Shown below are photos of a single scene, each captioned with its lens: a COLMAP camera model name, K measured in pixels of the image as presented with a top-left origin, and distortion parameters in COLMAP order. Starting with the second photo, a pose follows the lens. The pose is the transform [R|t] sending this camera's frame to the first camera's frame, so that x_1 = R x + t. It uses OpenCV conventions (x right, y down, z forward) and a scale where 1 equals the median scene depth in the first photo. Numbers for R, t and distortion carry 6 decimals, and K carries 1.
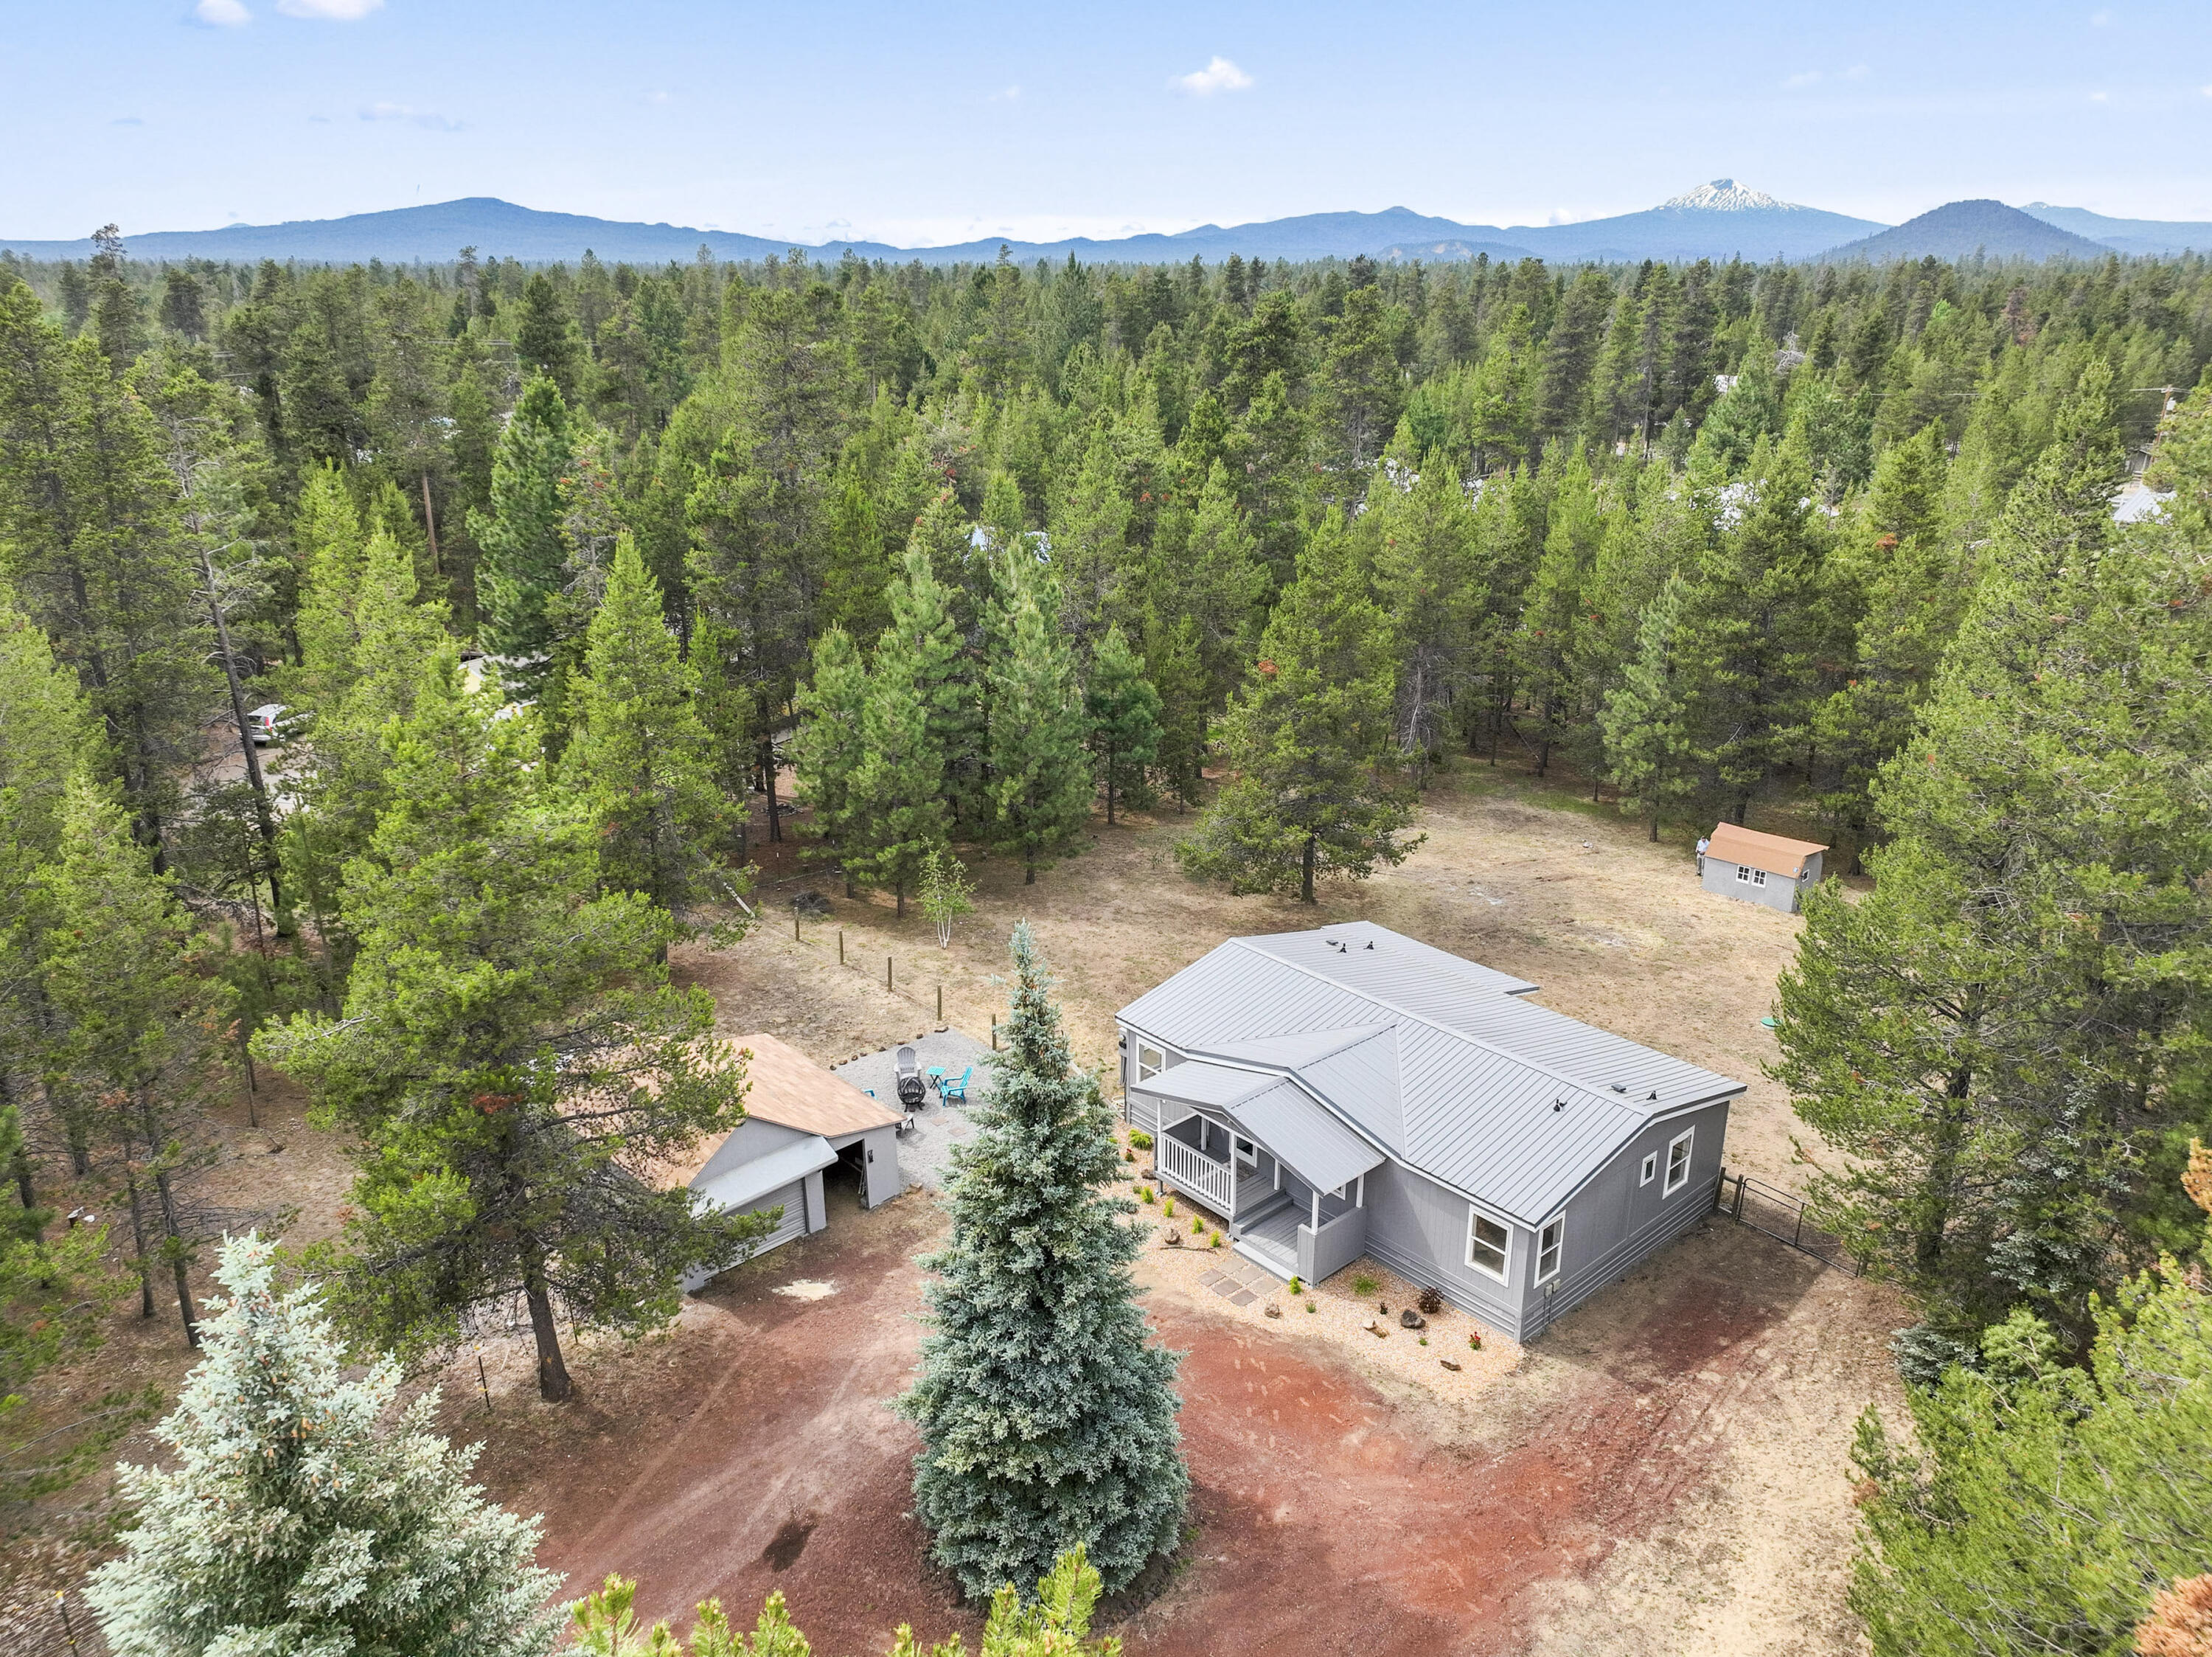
lens RADIAL K [[1564.1, 0, 1110.3], [0, 1564.1, 835.9], [0, 0, 1]] dist [0.005276, 0.012349]
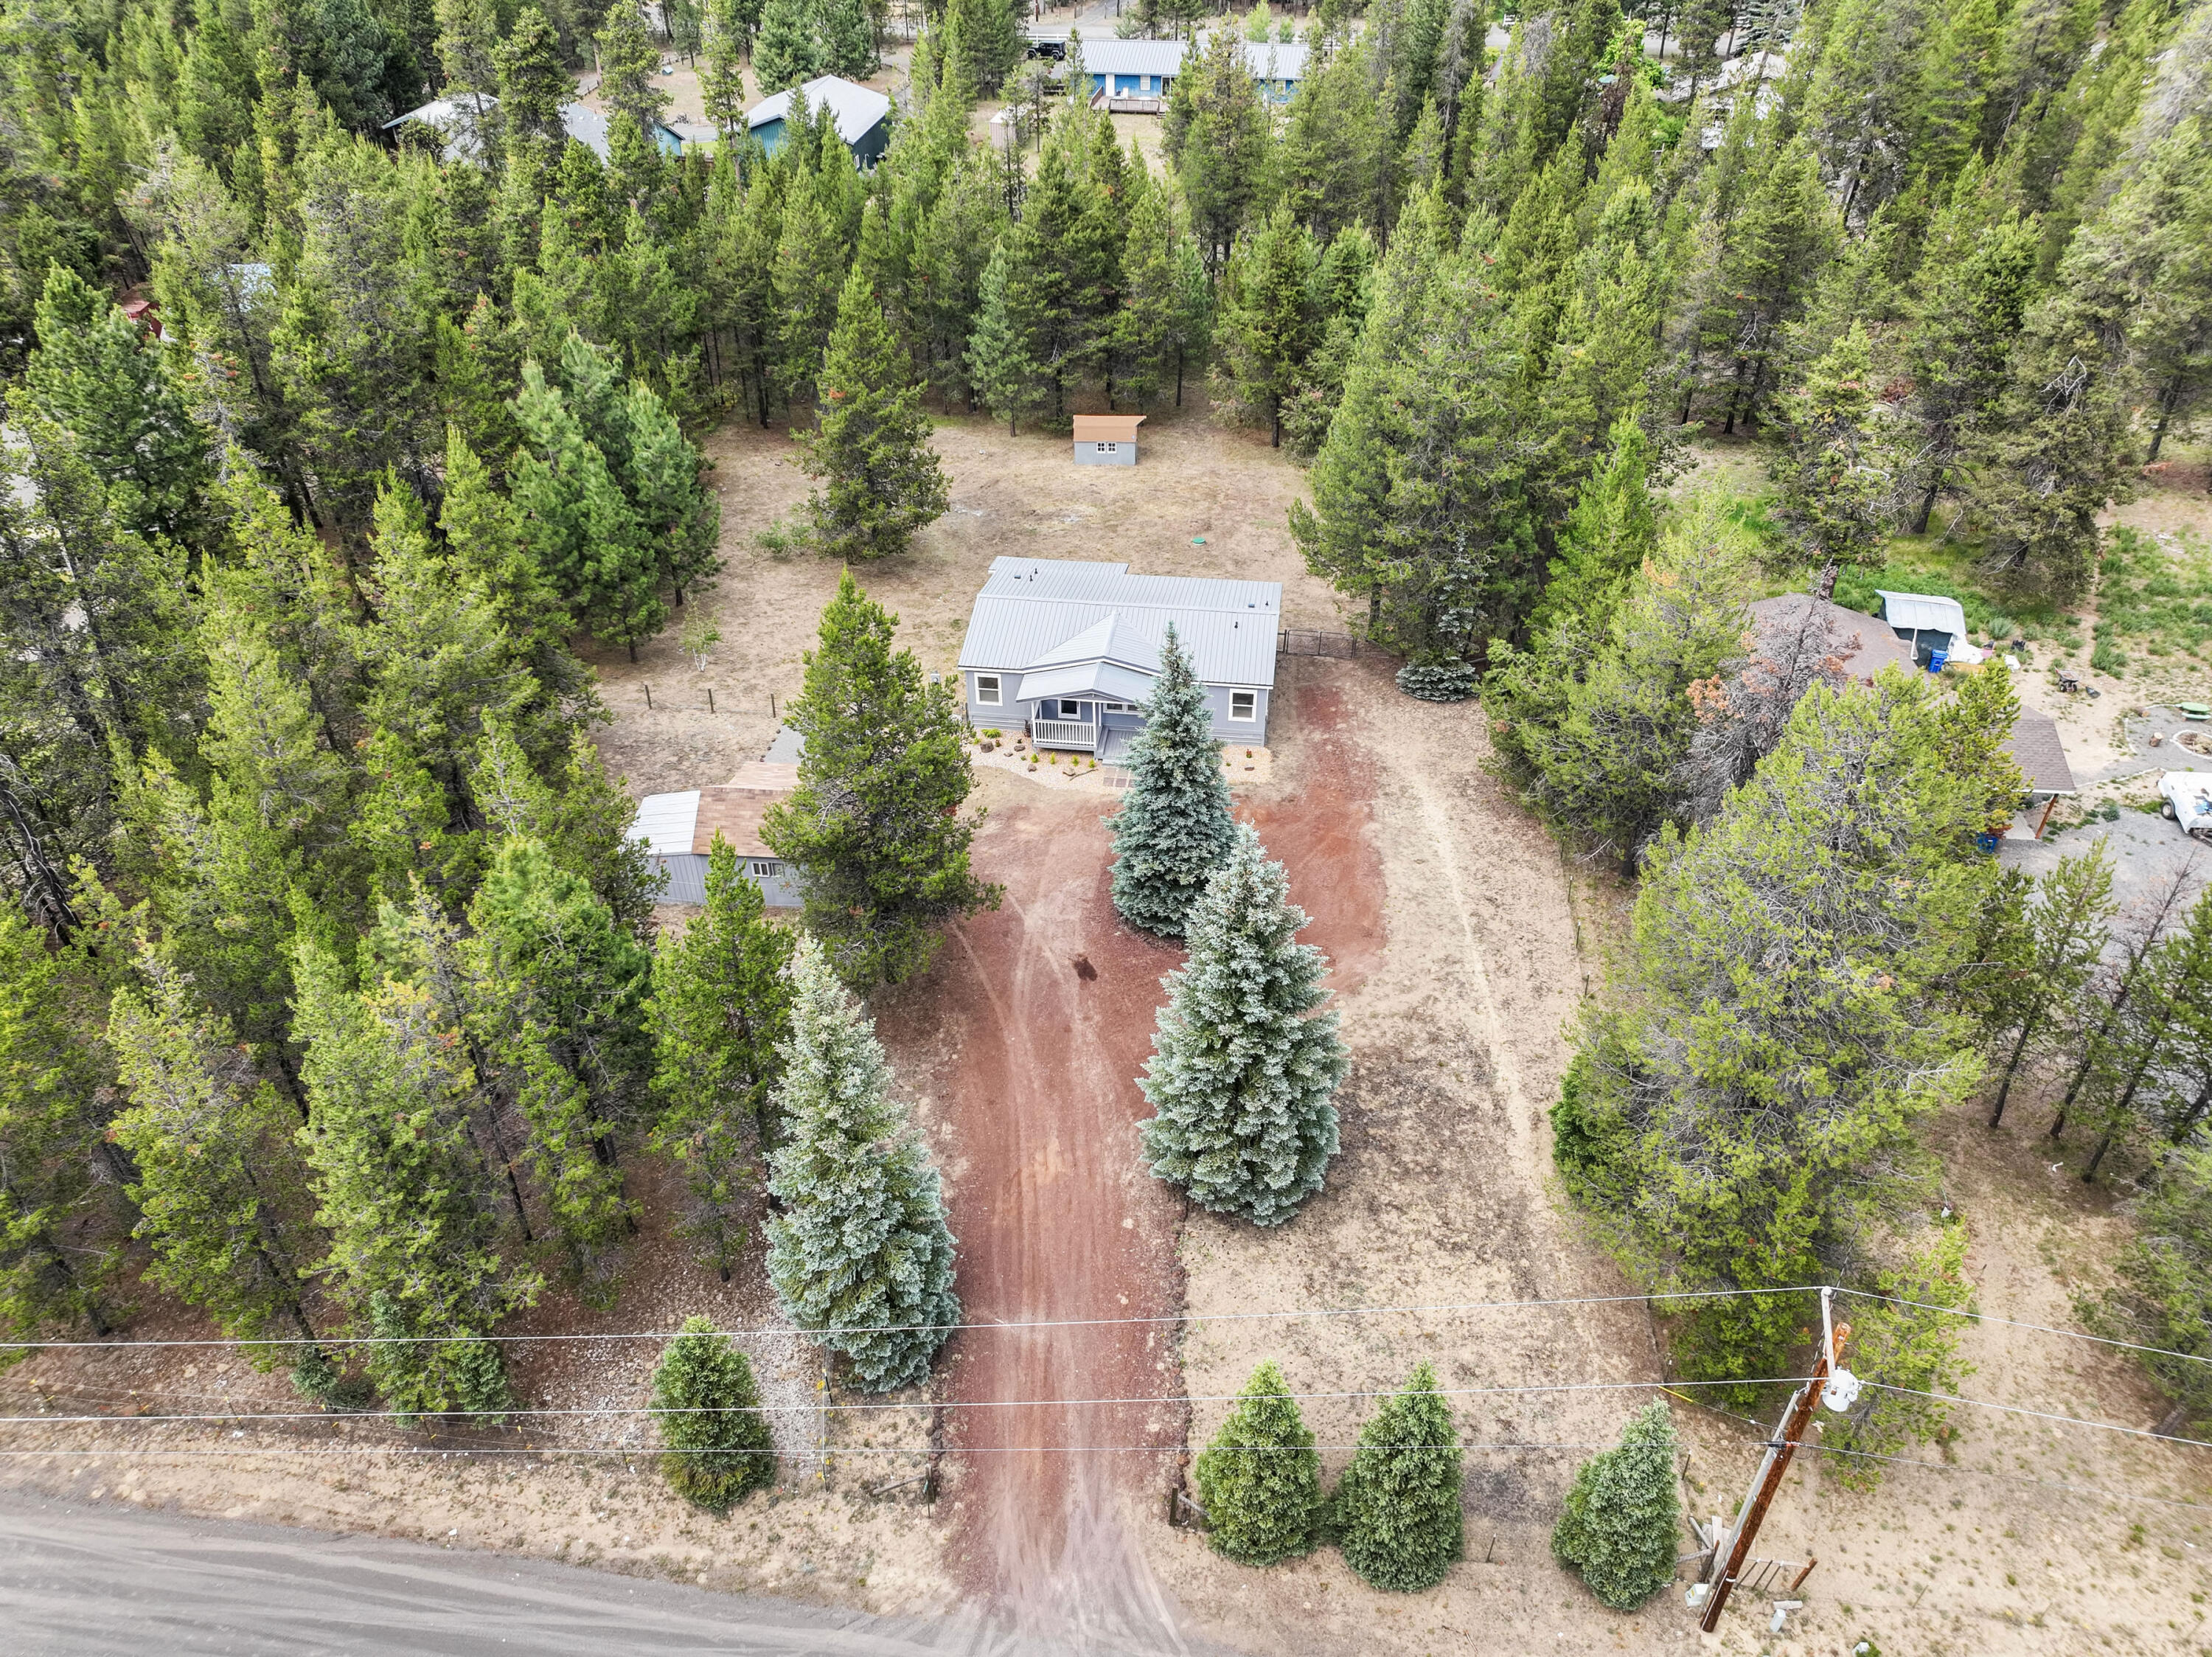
lens RADIAL K [[1564.1, 0, 1105.8], [0, 1564.1, 823.9], [0, 0, 1]] dist [0.005276, 0.012349]
pose [[0.748592, -0.389372, 0.536656, -0.960532], [0.217513, 0.908824, 0.355986, -0.321672], [-0.626337, -0.149759, 0.765032, -0.376030]]
